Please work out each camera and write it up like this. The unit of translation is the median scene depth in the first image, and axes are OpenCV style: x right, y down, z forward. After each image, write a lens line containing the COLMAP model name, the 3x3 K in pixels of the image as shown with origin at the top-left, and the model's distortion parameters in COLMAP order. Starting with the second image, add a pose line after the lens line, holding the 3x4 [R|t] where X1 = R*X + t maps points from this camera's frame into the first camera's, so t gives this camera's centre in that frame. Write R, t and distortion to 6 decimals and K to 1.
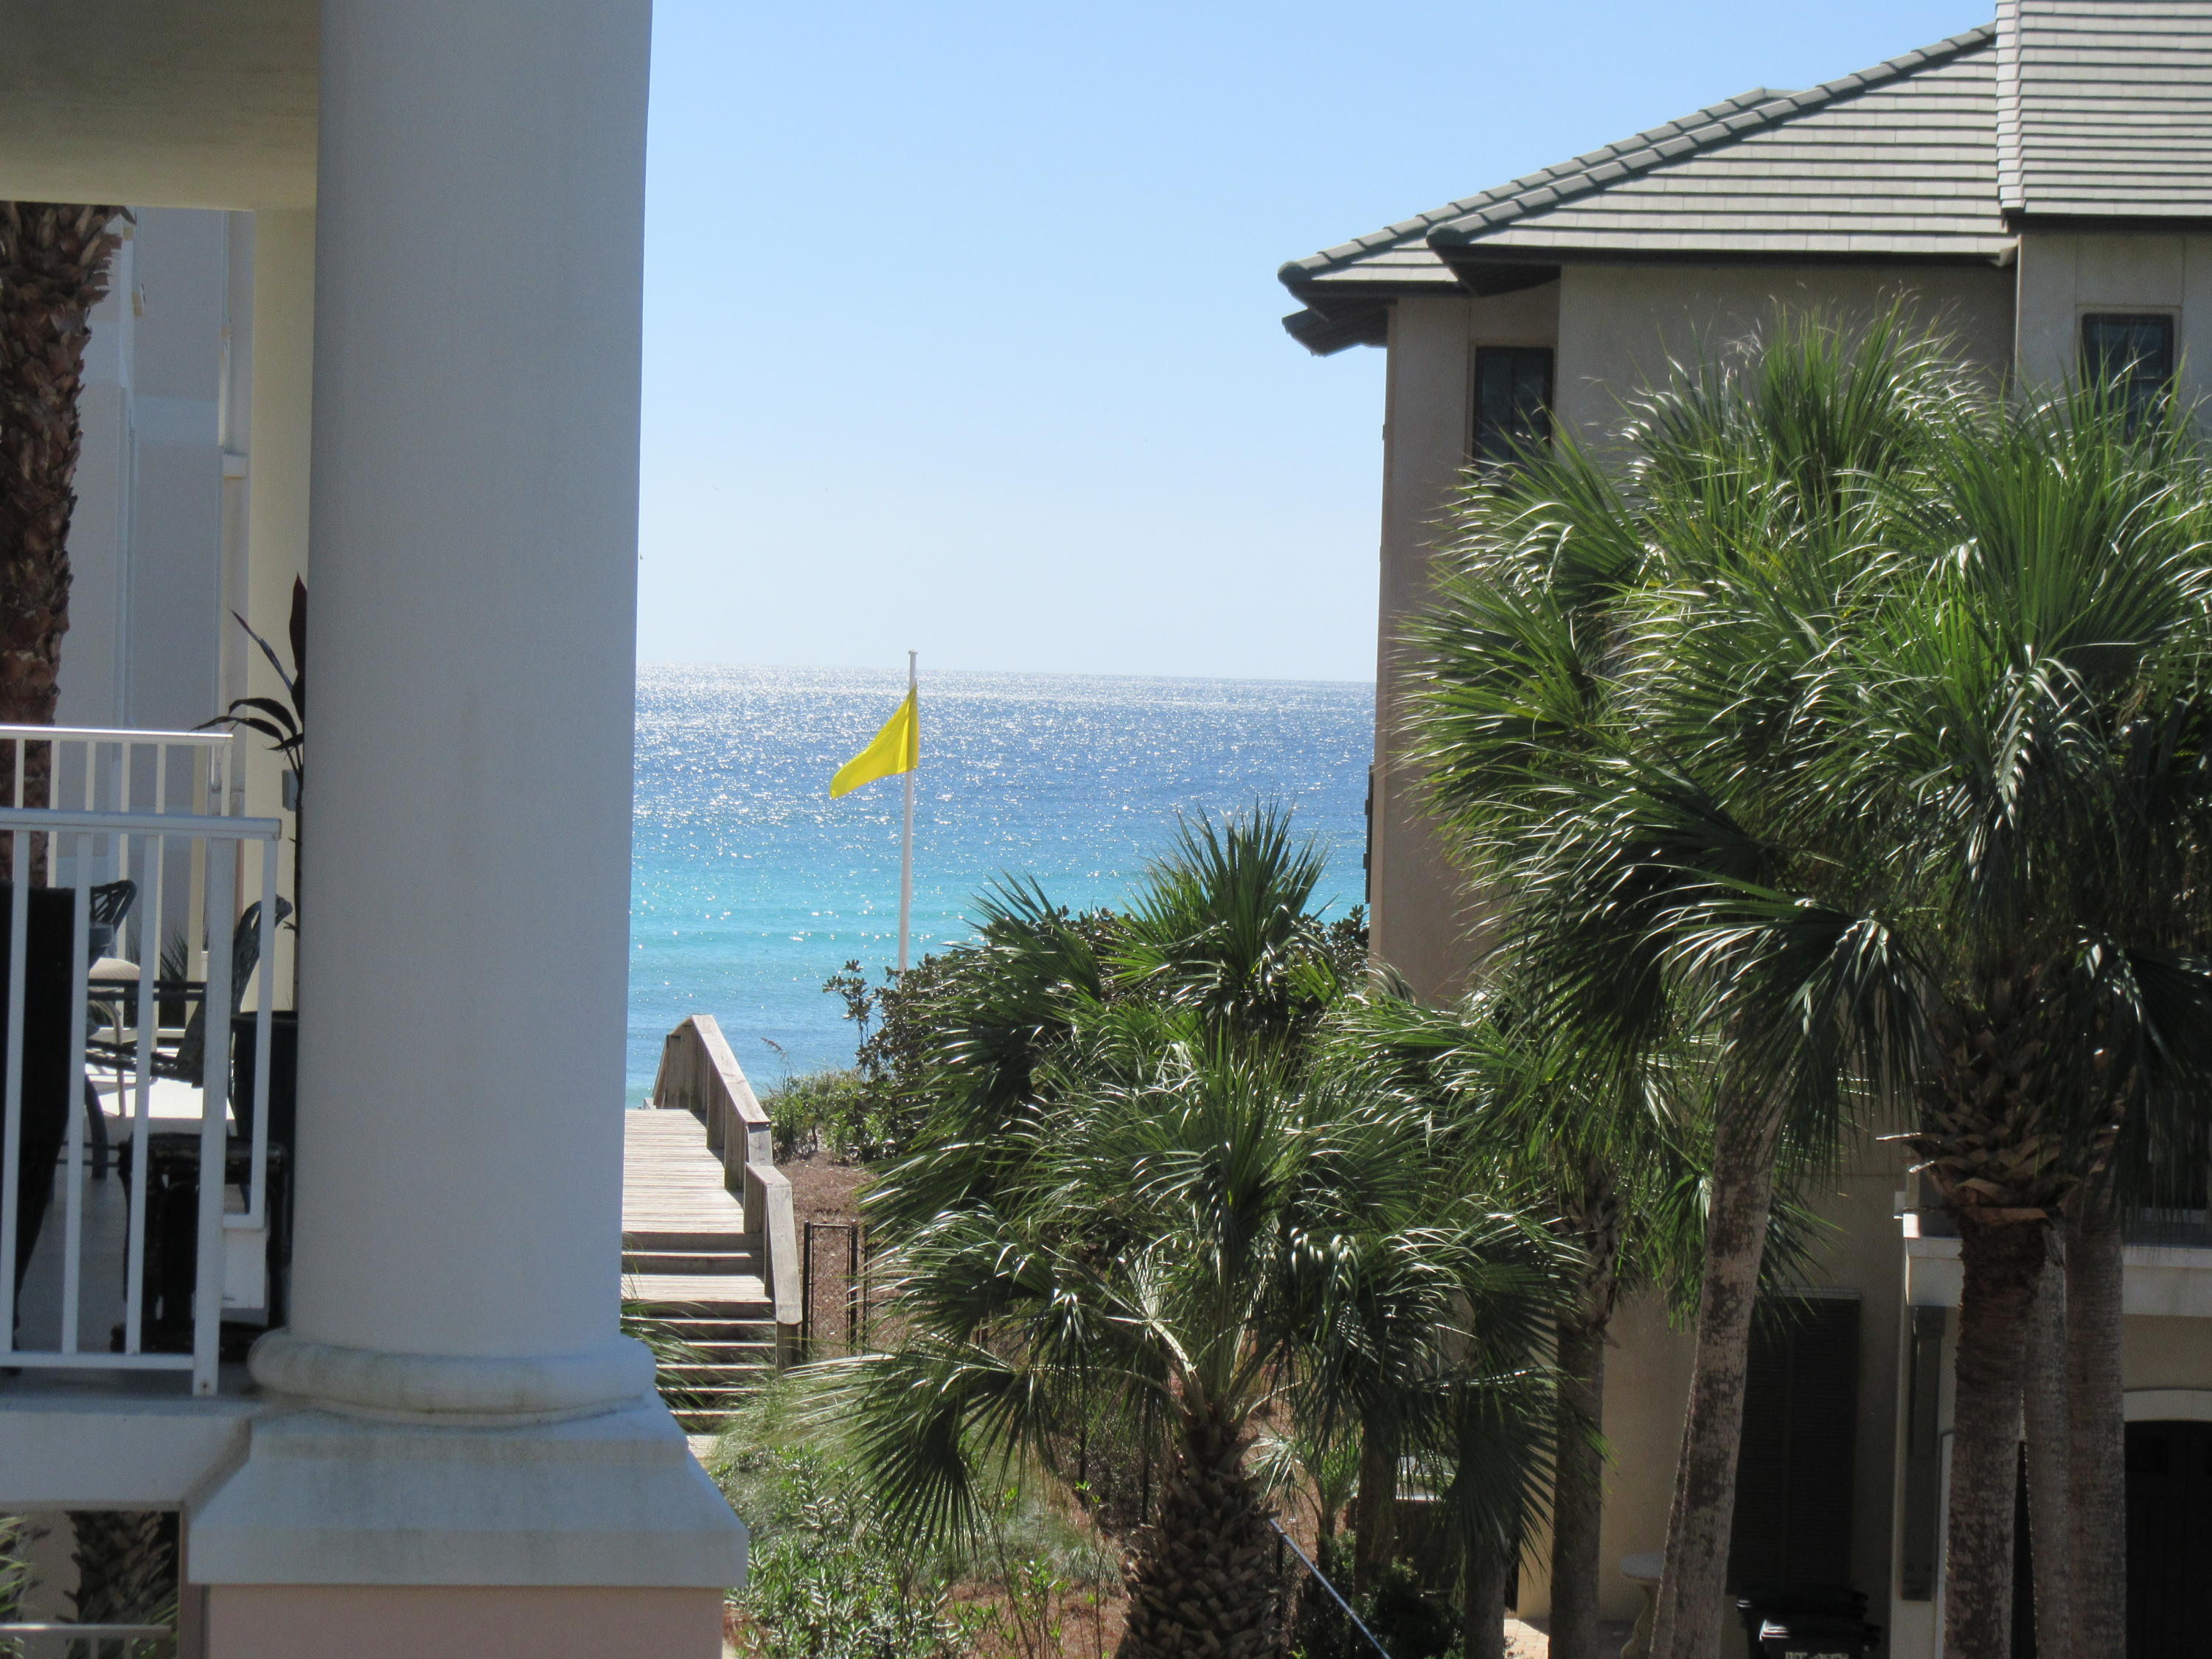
lens RADIAL K [[5416.5, 0, 1106.0], [0, 5416.5, 829.5], [0, 0, 1]] dist [-0.227944, -0.059867]
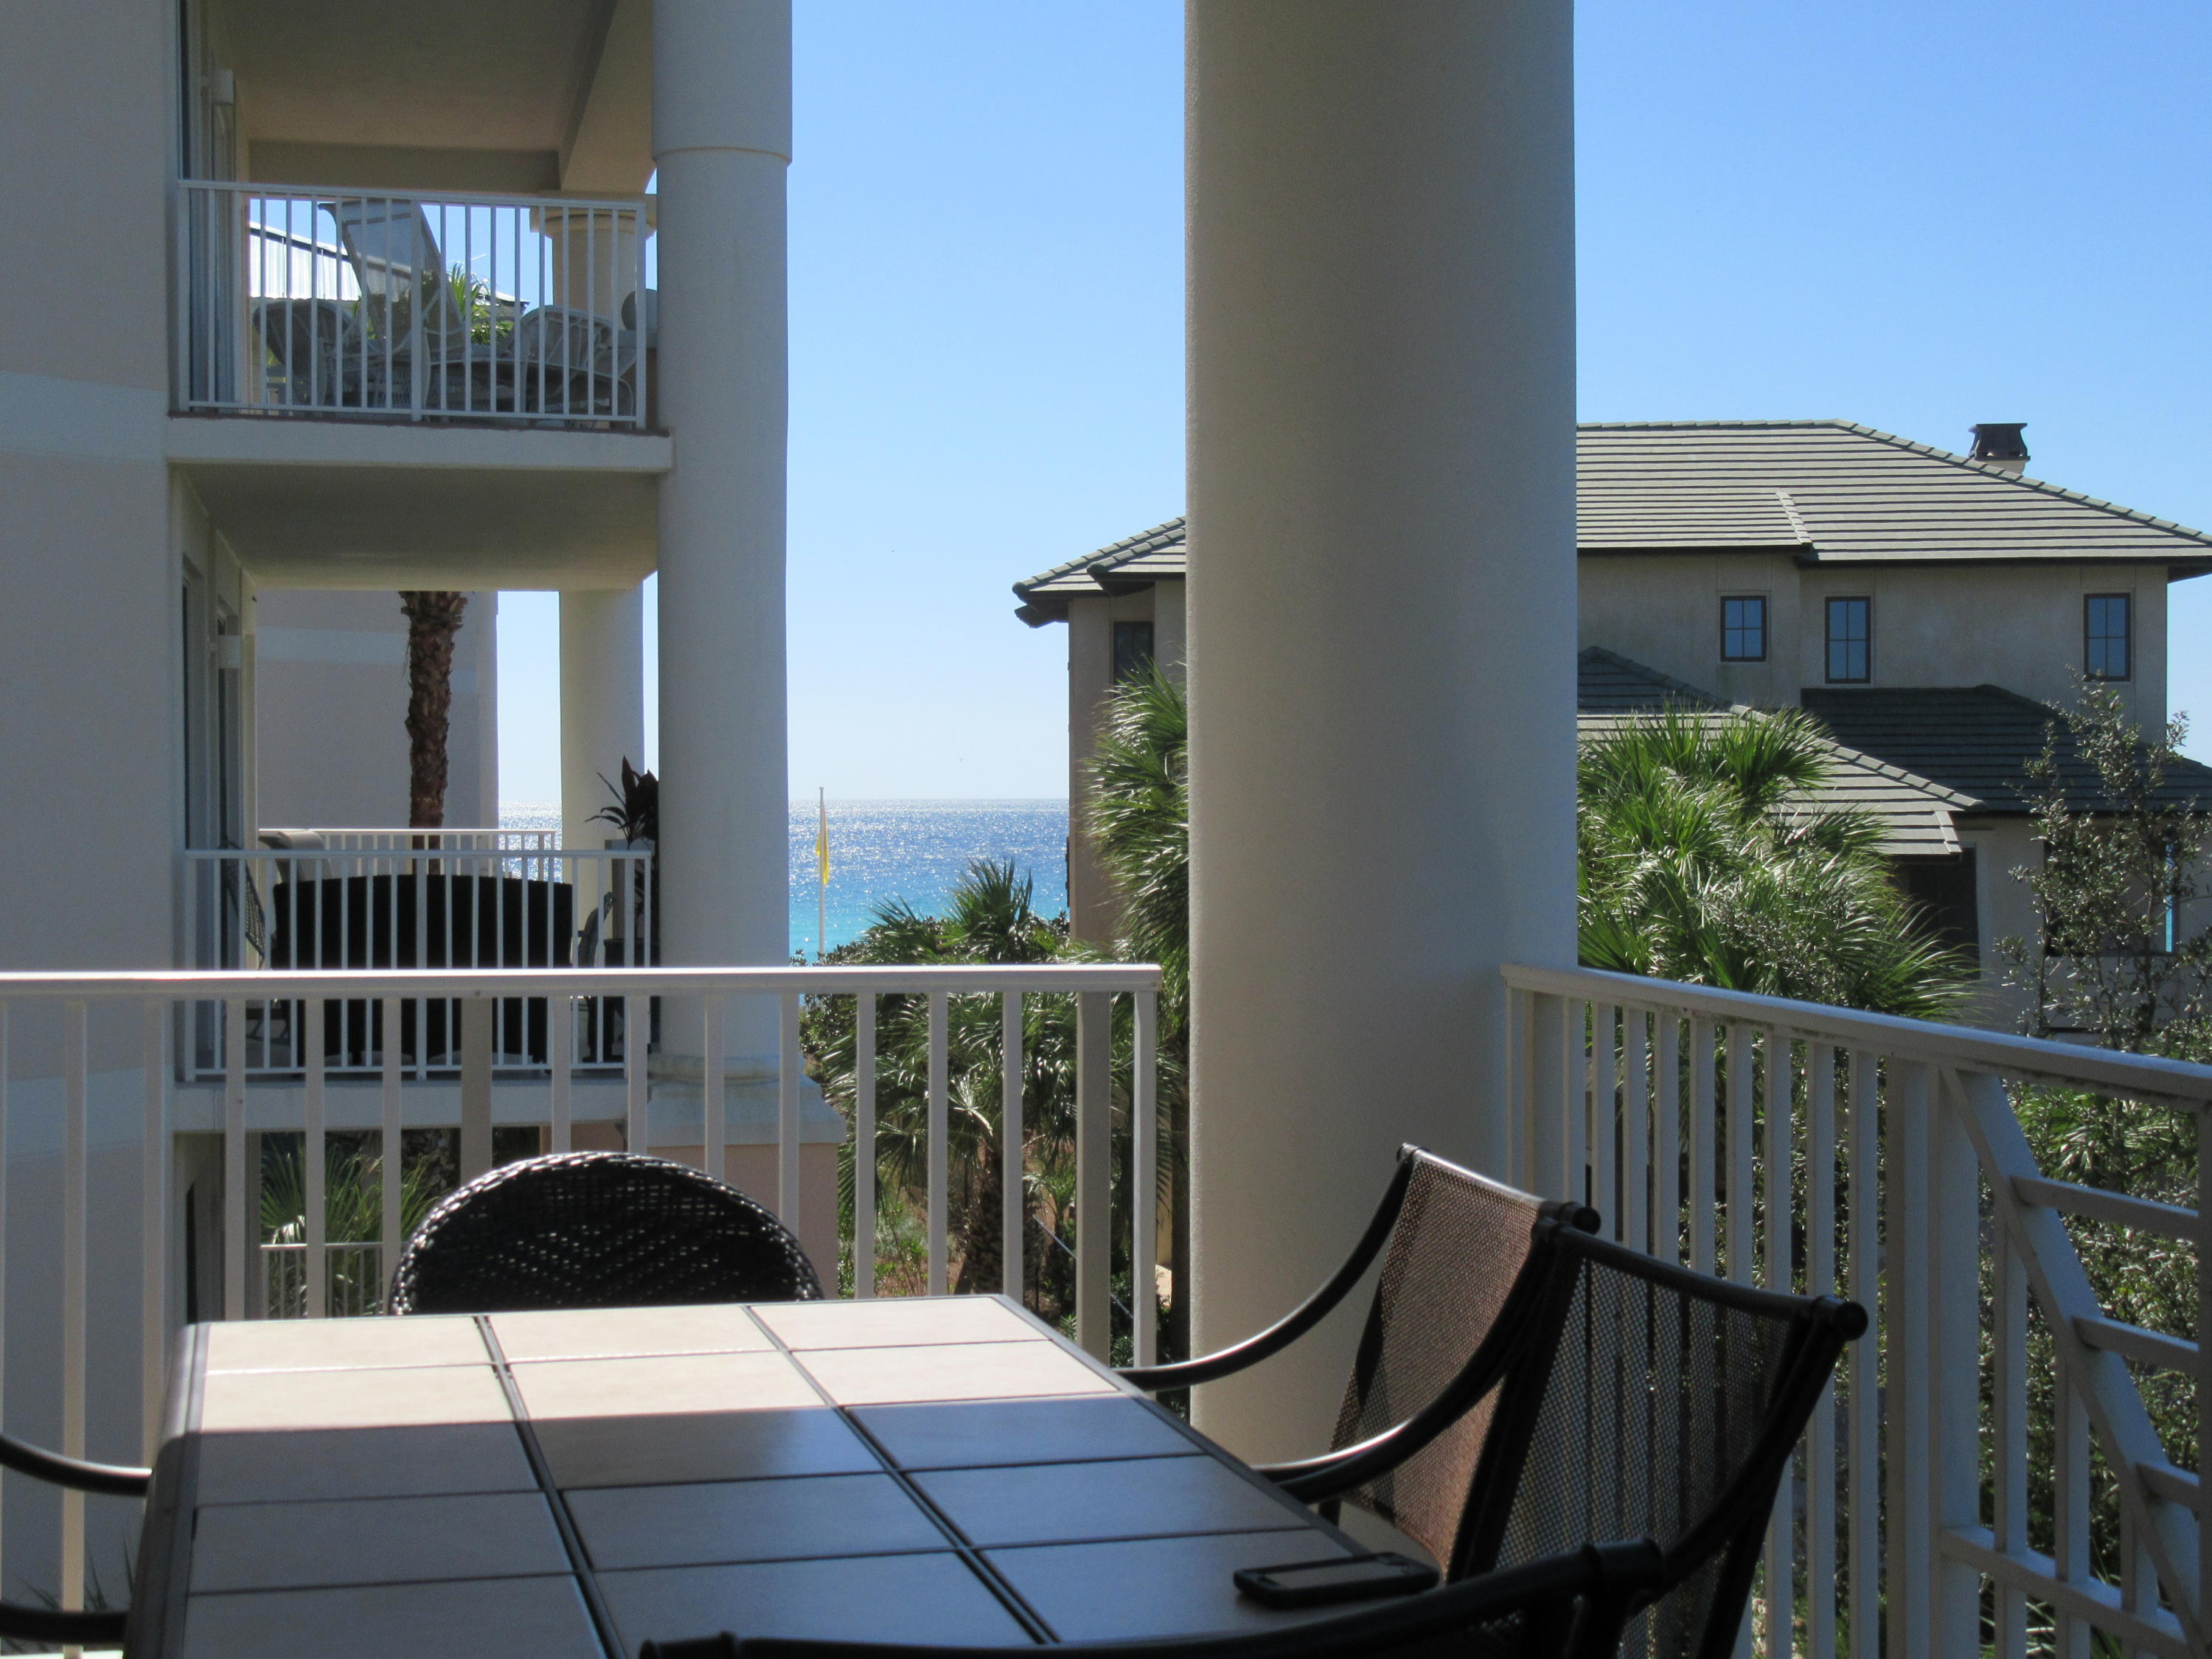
lens RADIAL K [[3088.4, 0, 1106.0], [0, 3088.4, 829.5], [0, 0, 1]] dist [0.000223, -0.000863]
pose [[0.997498, -0.033544, 0.062232, -0.009216], [0.034625, 0.999266, -0.016363, 0.006086], [-0.061637, 0.018477, 0.997928, -0.163160]]
